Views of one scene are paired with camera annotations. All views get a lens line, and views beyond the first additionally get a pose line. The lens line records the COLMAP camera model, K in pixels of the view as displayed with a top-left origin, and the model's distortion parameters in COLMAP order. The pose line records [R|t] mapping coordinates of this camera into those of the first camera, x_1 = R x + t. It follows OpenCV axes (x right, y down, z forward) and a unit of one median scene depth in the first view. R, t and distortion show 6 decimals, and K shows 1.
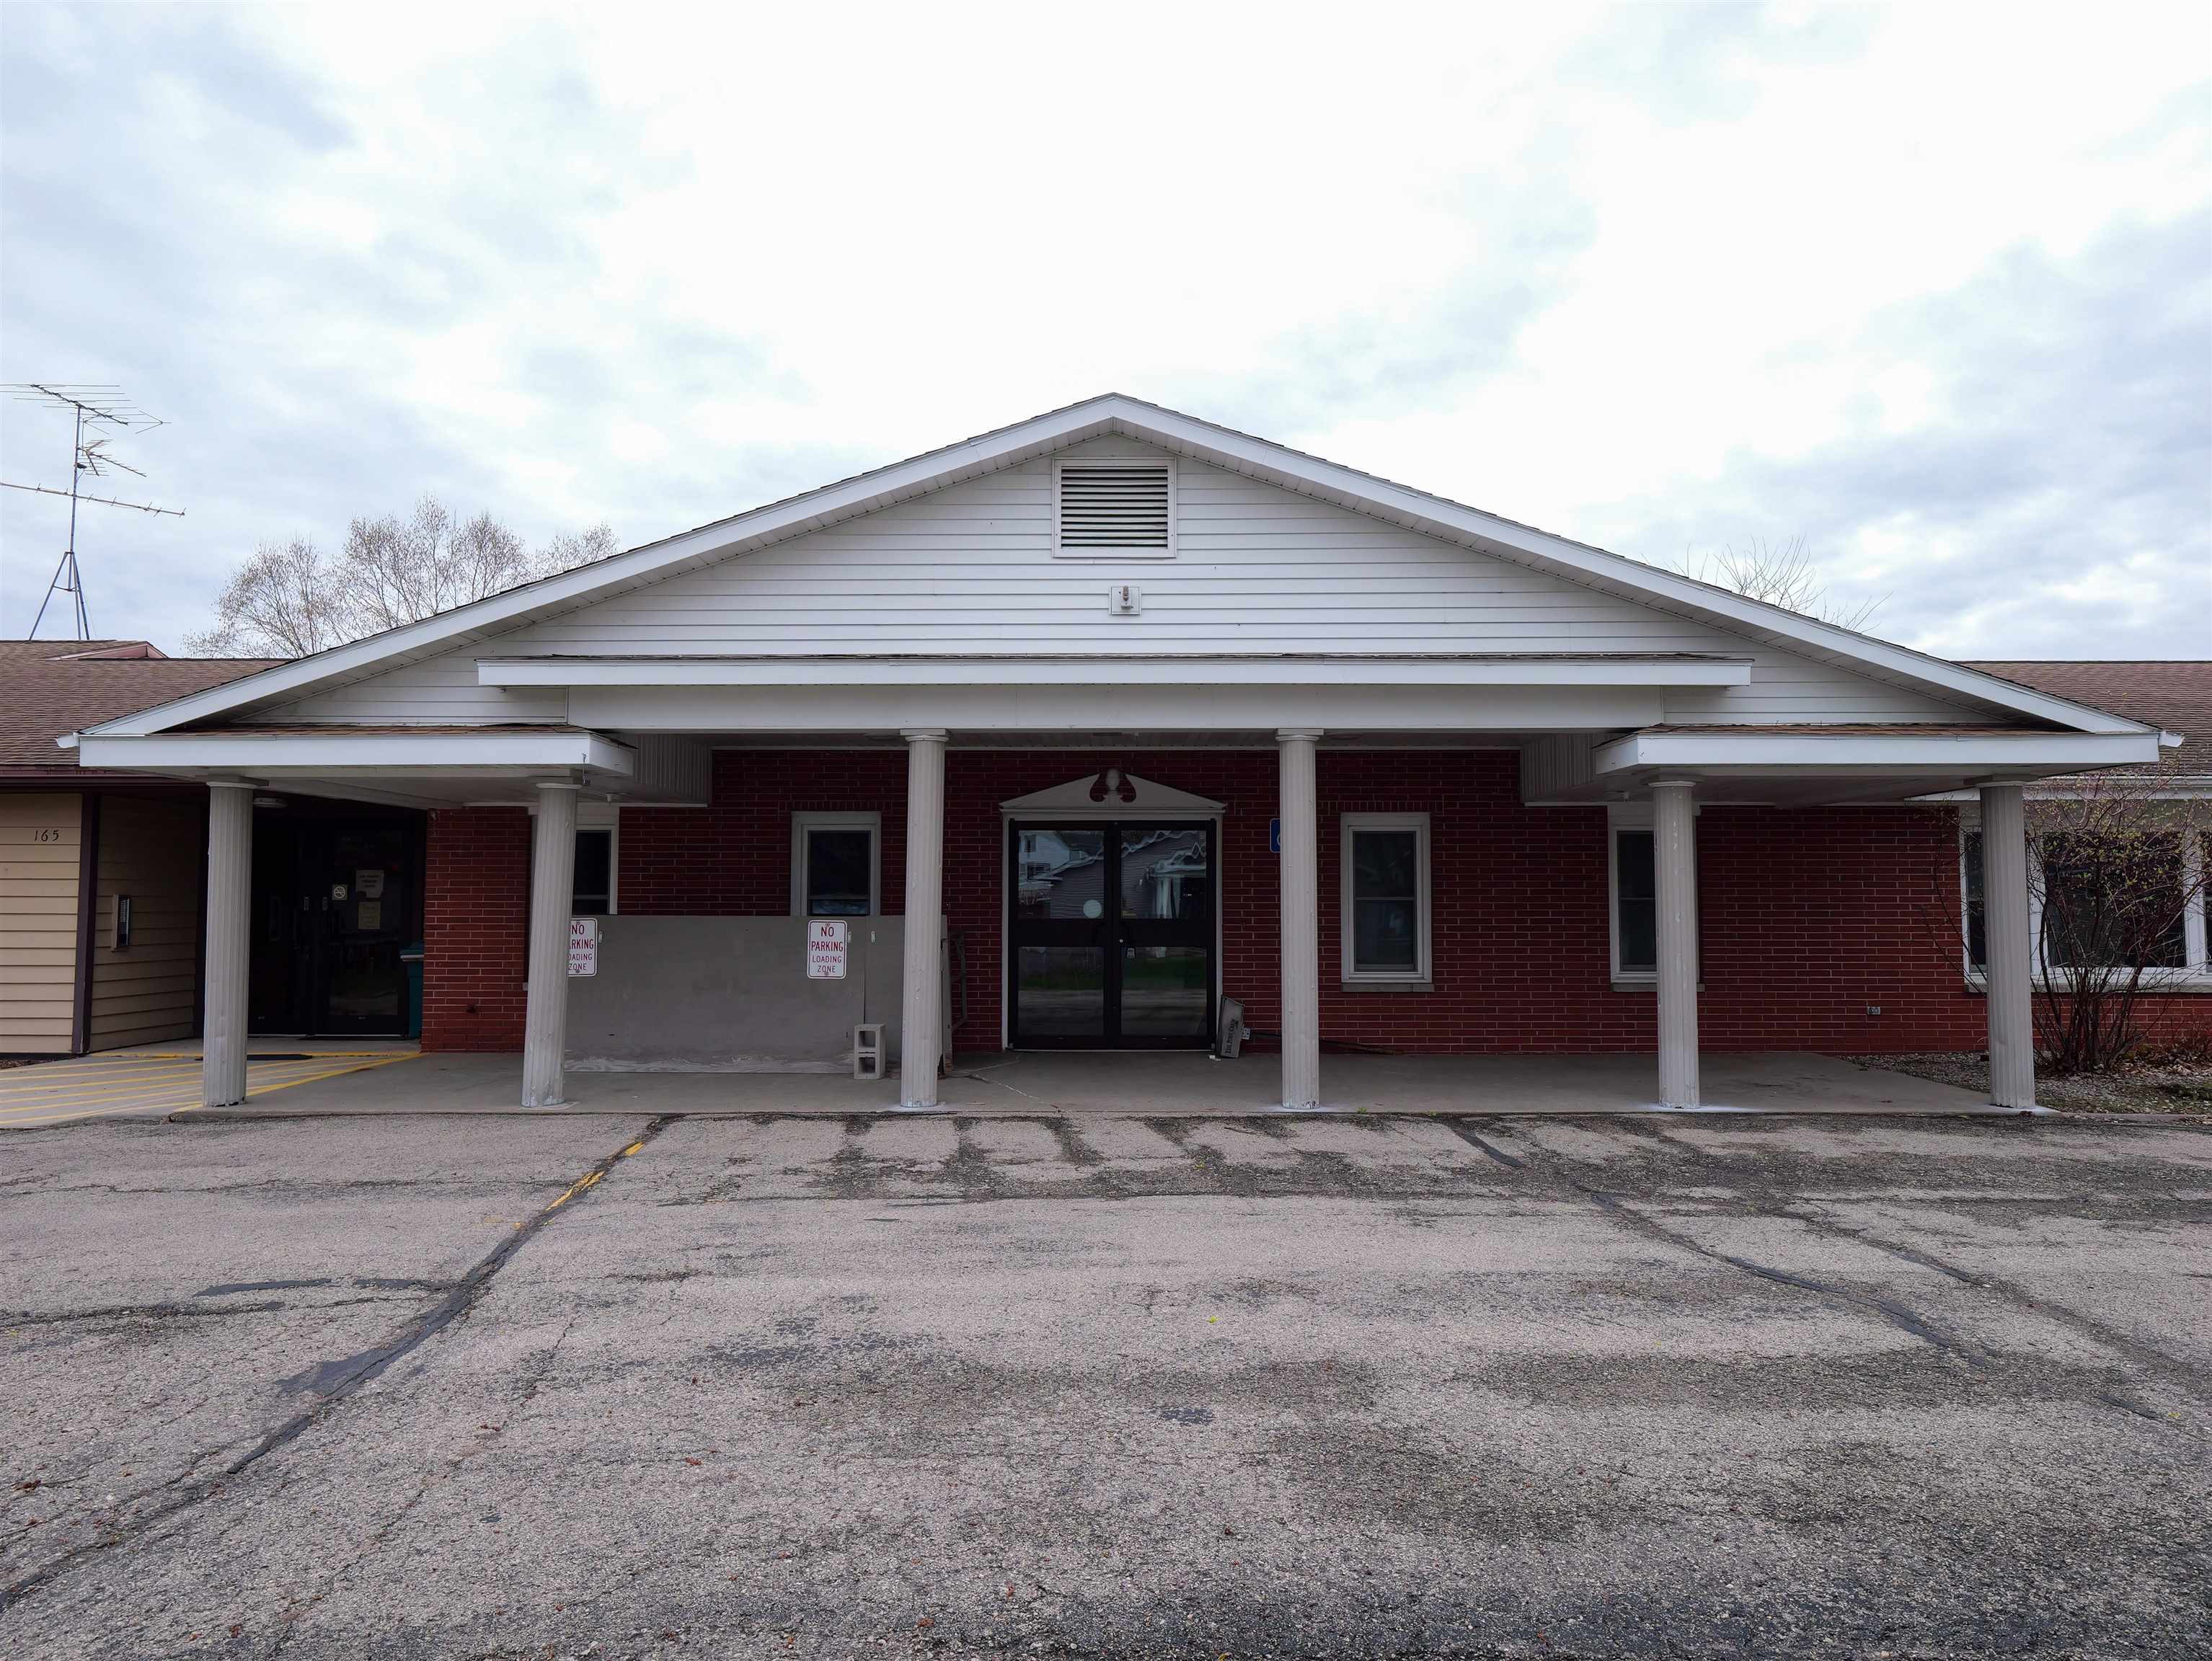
lens RADIAL K [[1360.0, 0, 1113.5], [0, 1360.0, 834.3], [0, 0, 1]] dist [0.000718, 0.004964]
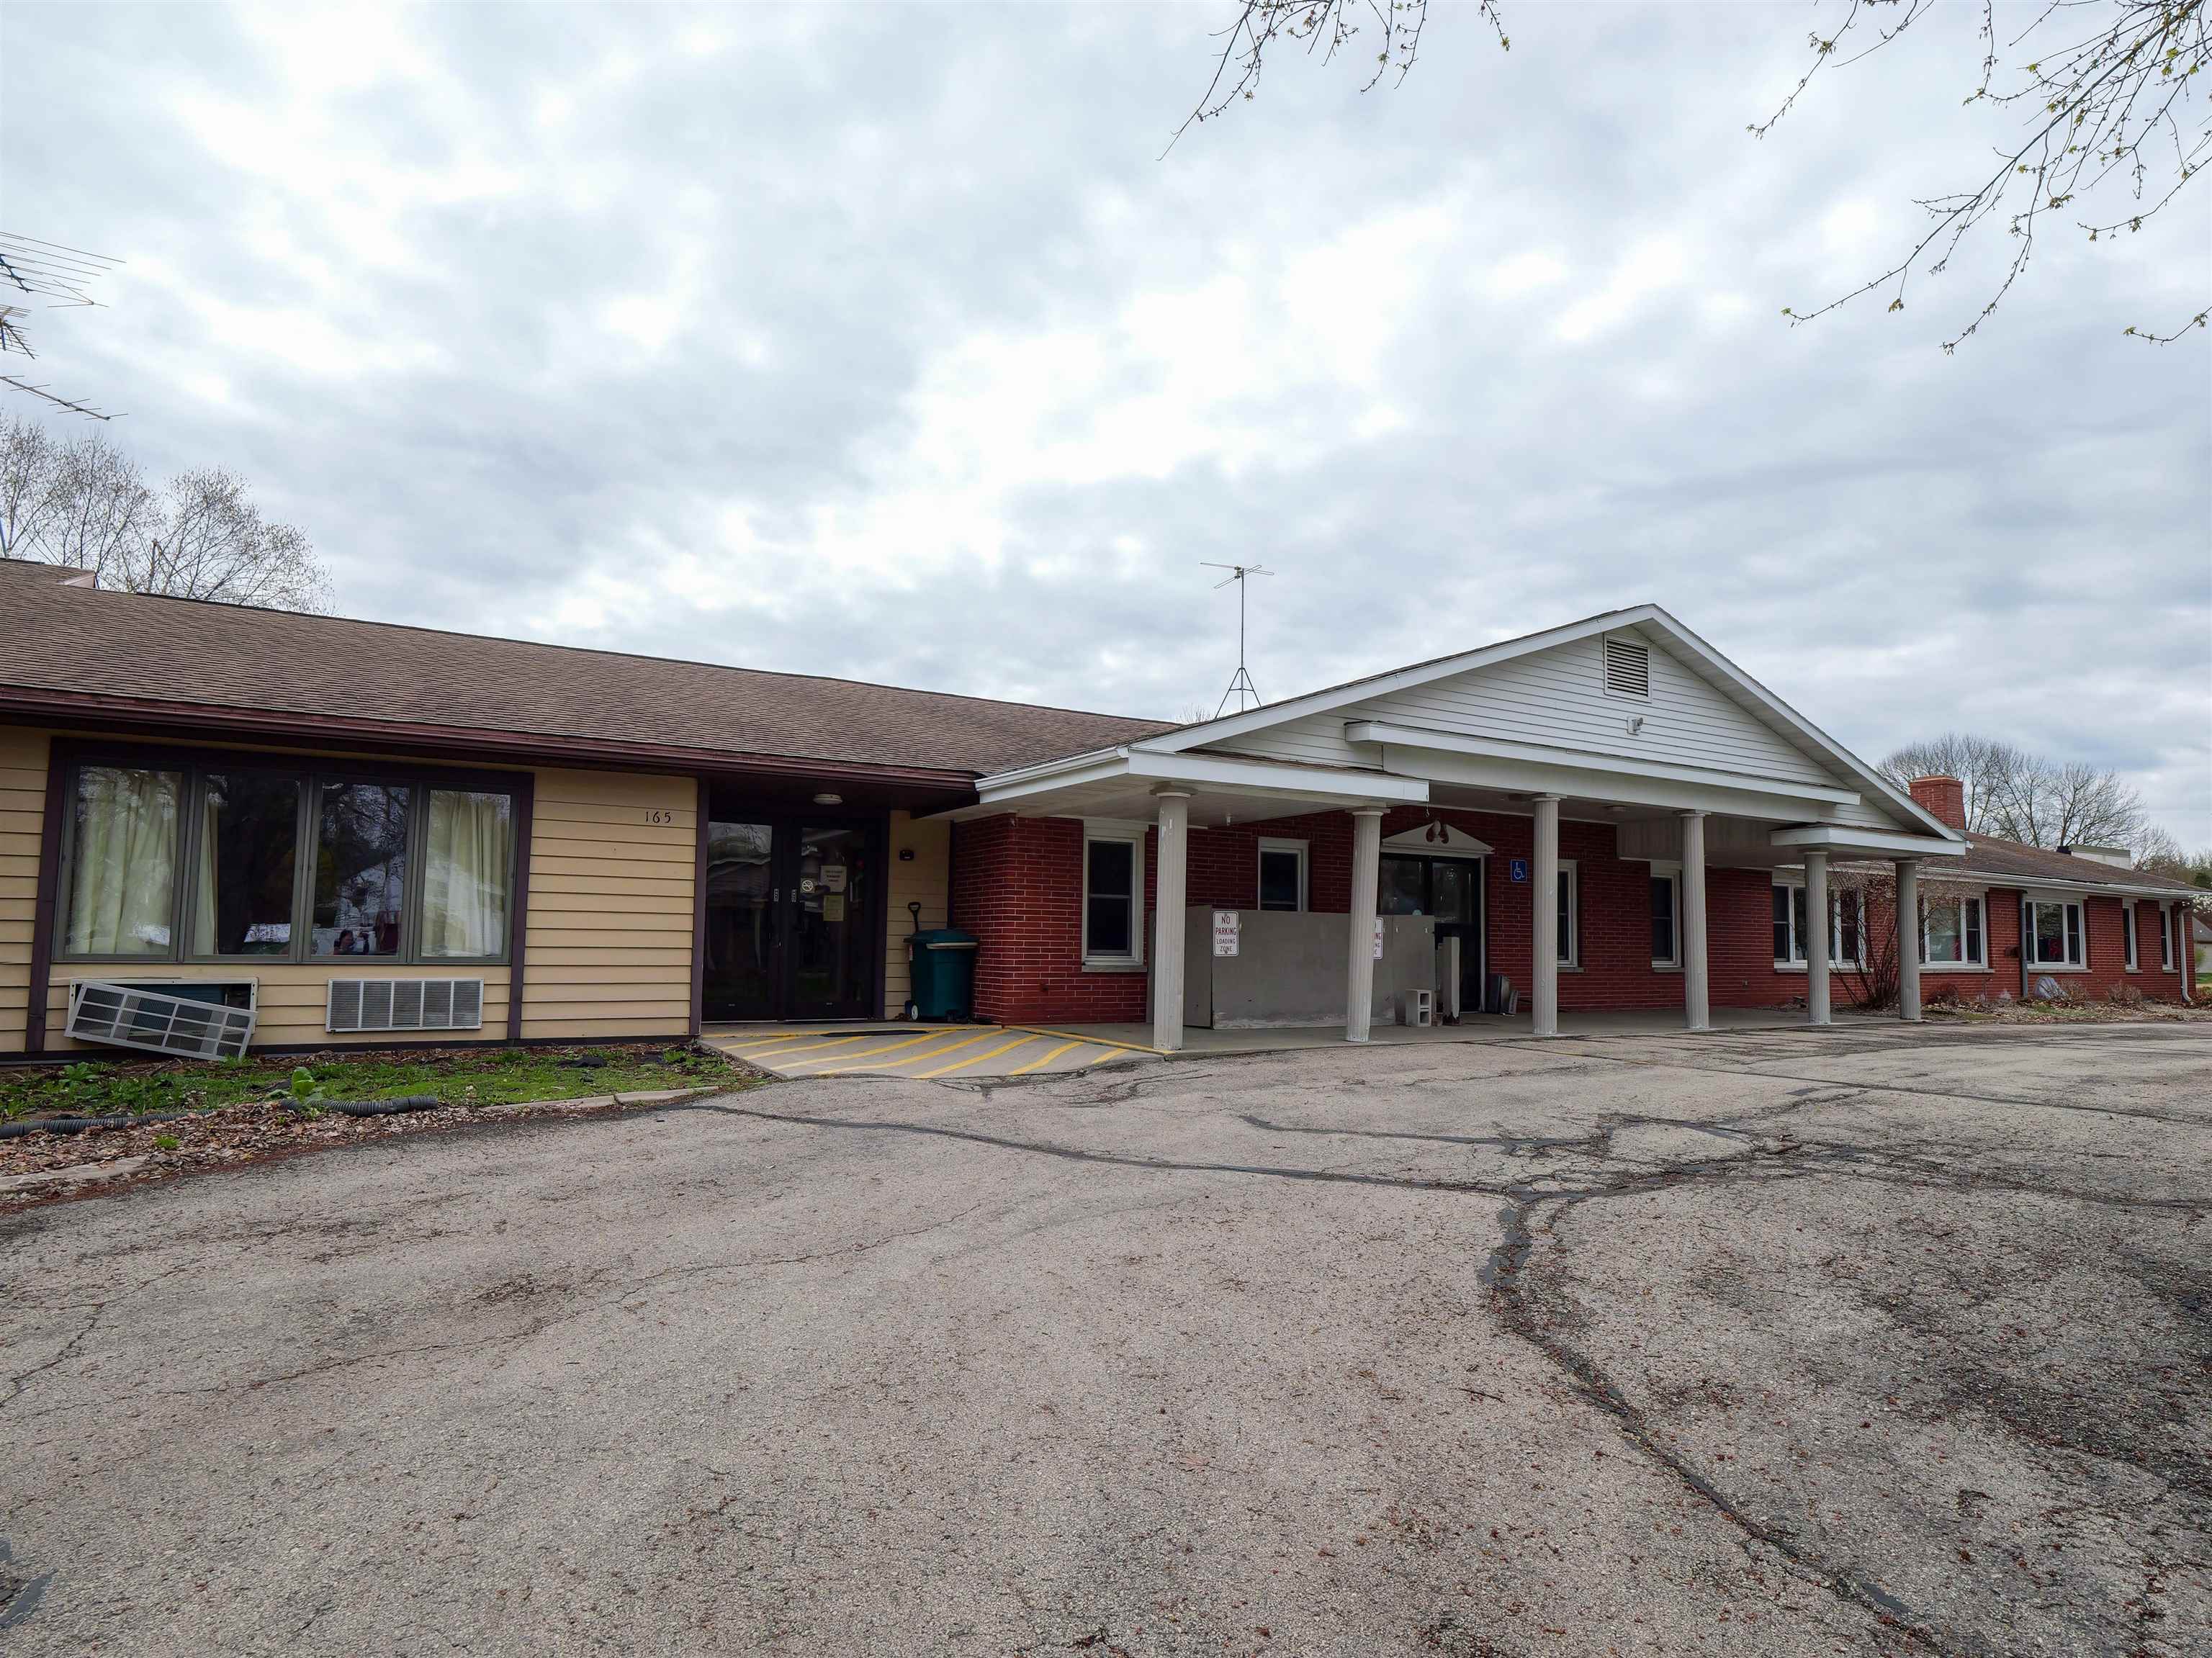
lens RADIAL K [[1210.5, 0, 1138.8], [0, 1210.5, 816.8], [0, 0, 1]] dist [0.001276, 0.000011]
pose [[0.849511, 0.068045, 0.523164, -1.078381], [-0.044714, 0.997366, -0.057115, 0.042083], [-0.525672, 0.025127, 0.850316, 0.059052]]
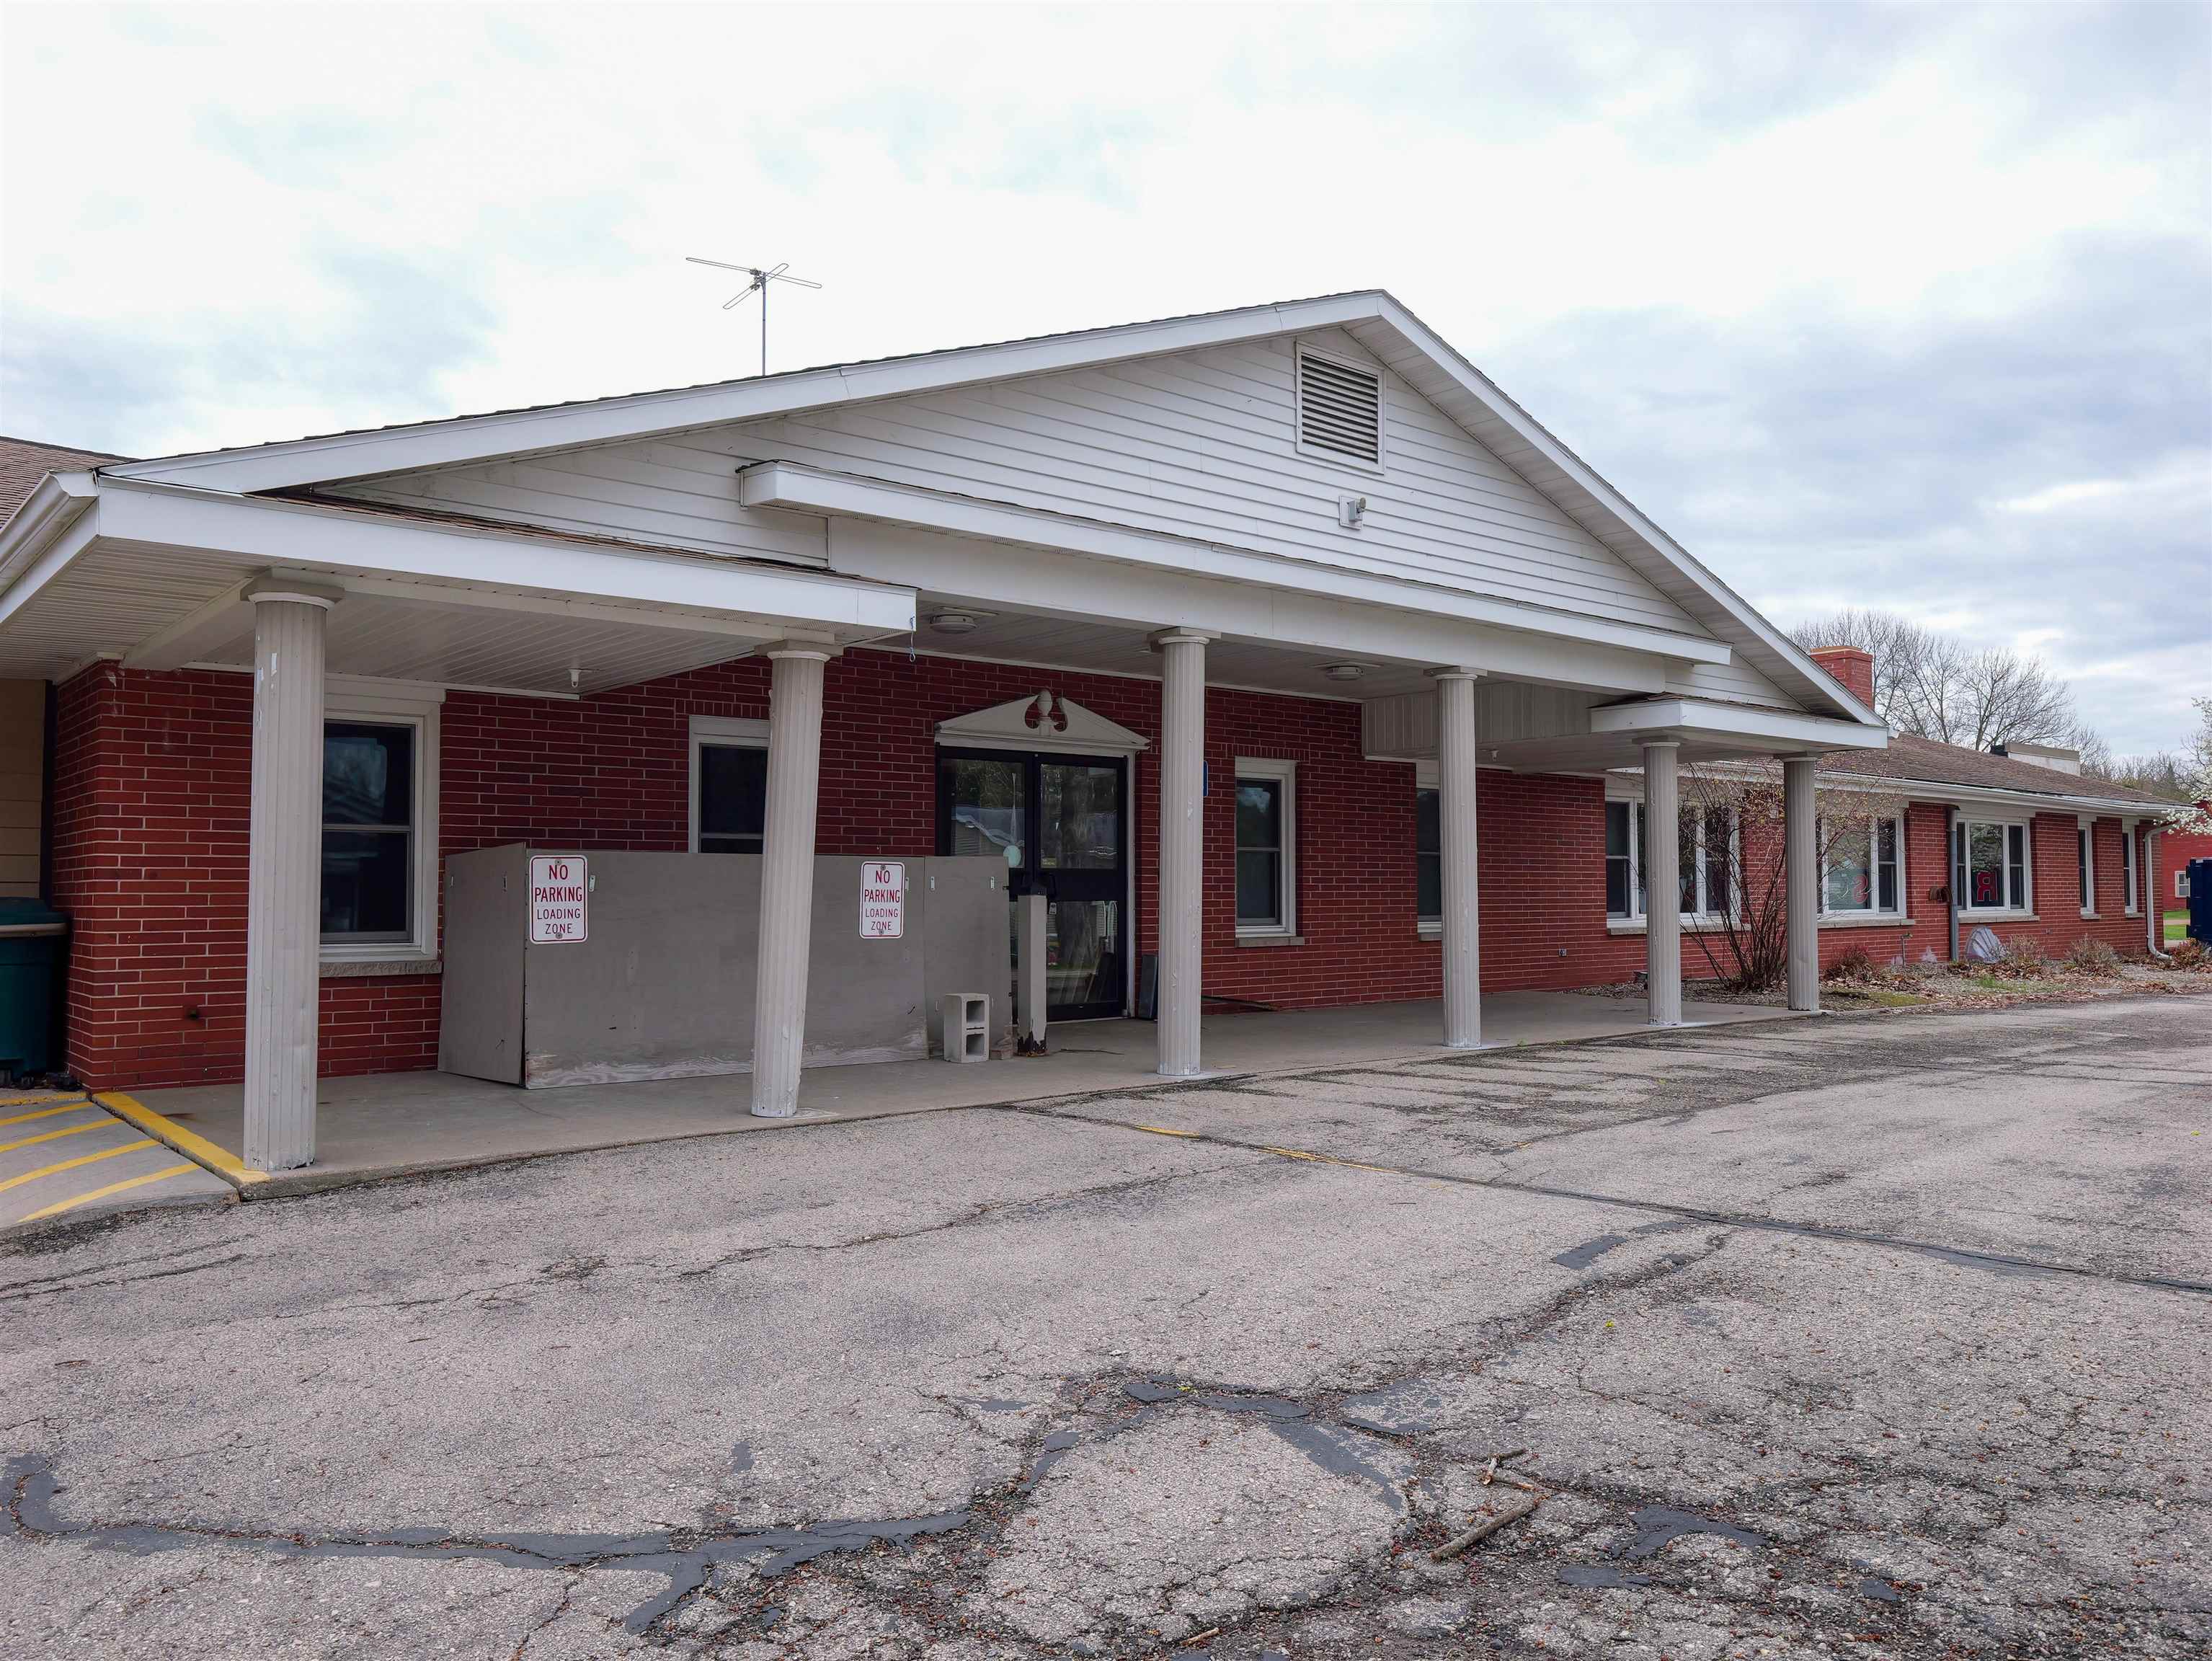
lens RADIAL K [[1664.1, 0, 1123.0], [0, 1664.1, 817.4], [0, 0, 1]] dist [0.017901, 0.005293]
pose [[0.745931, 0.027844, 0.665440, -0.729955], [-0.030323, 0.999509, -0.007831, 0.041828], [-0.665332, -0.014337, 0.746410, 0.216503]]
